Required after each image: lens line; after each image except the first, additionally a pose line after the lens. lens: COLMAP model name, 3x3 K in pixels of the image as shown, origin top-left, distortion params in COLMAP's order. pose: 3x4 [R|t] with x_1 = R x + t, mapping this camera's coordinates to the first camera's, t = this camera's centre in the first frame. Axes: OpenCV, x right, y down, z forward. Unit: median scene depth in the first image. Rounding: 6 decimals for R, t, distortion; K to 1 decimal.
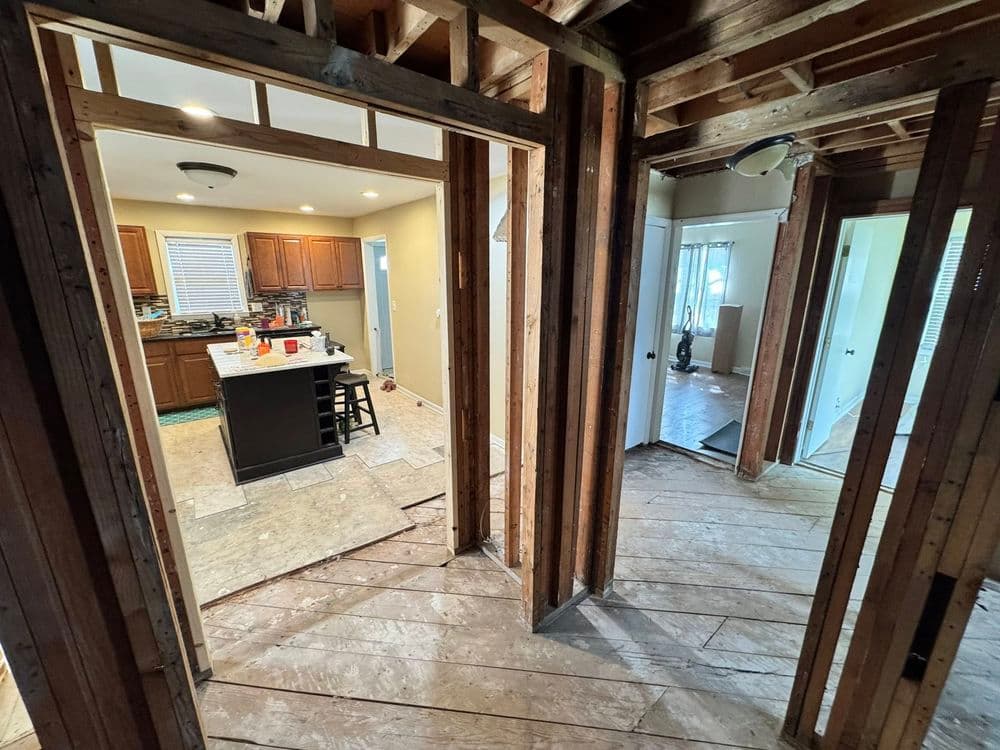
lens RADIAL K [[398.2, 0, 501.4], [0, 398.2, 372.6], [0, 0, 1]] dist [-0.001076, -0.000274]
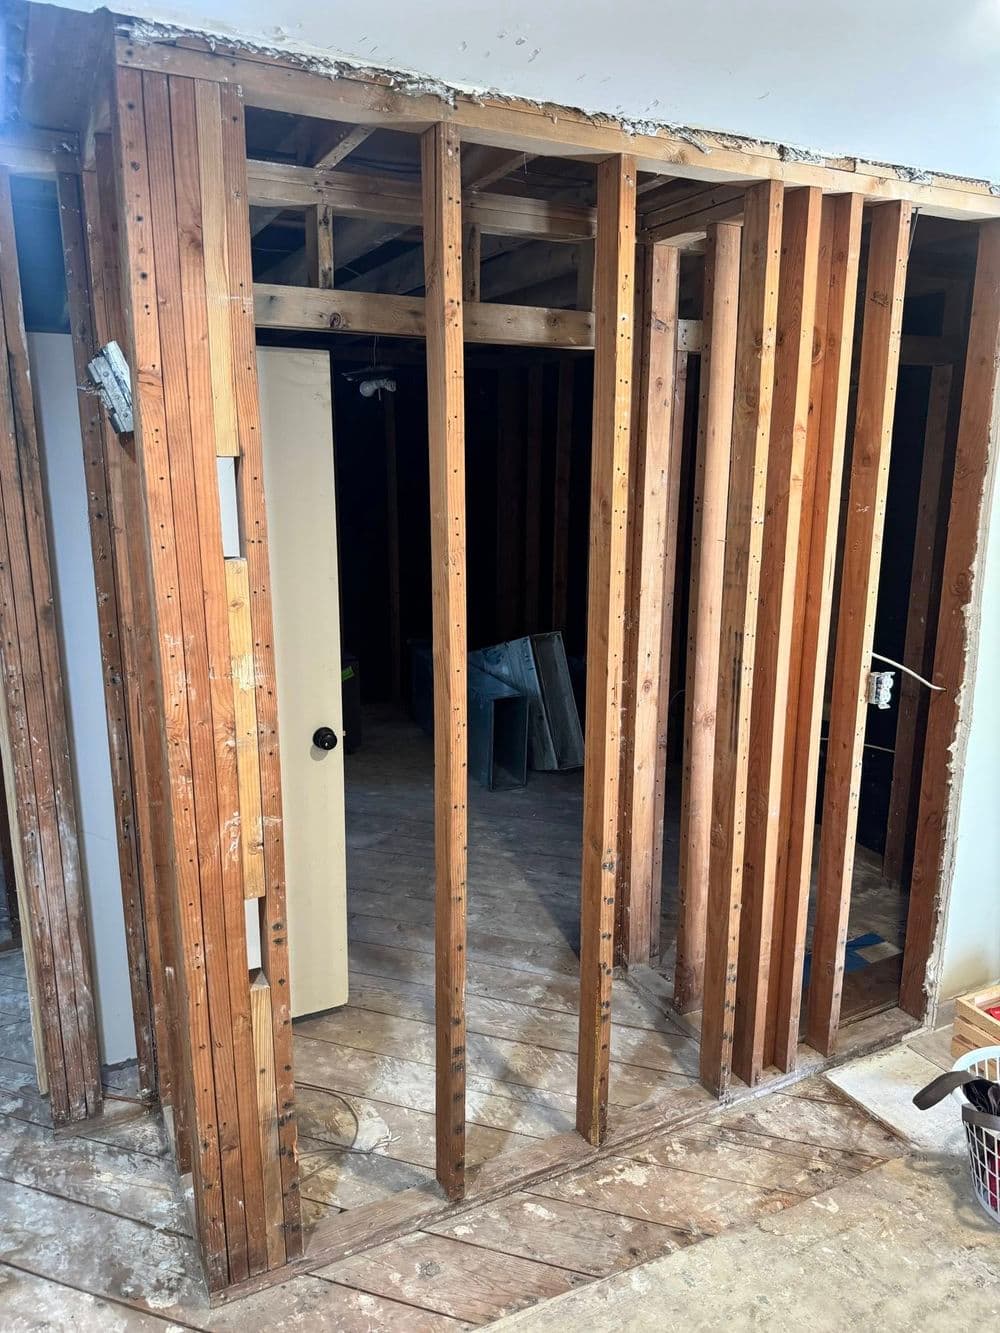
lens RADIAL K [[948.3, 0, 499.1], [0, 948.3, 668.5], [0, 0, 1]] dist [0.028539, -0.039814]
pose [[-0.981181, -0.047016, 0.187280, -0.513393], [0.041922, 0.894900, 0.444294, -0.498683], [-0.188486, 0.443784, -0.876087, 1.773131]]
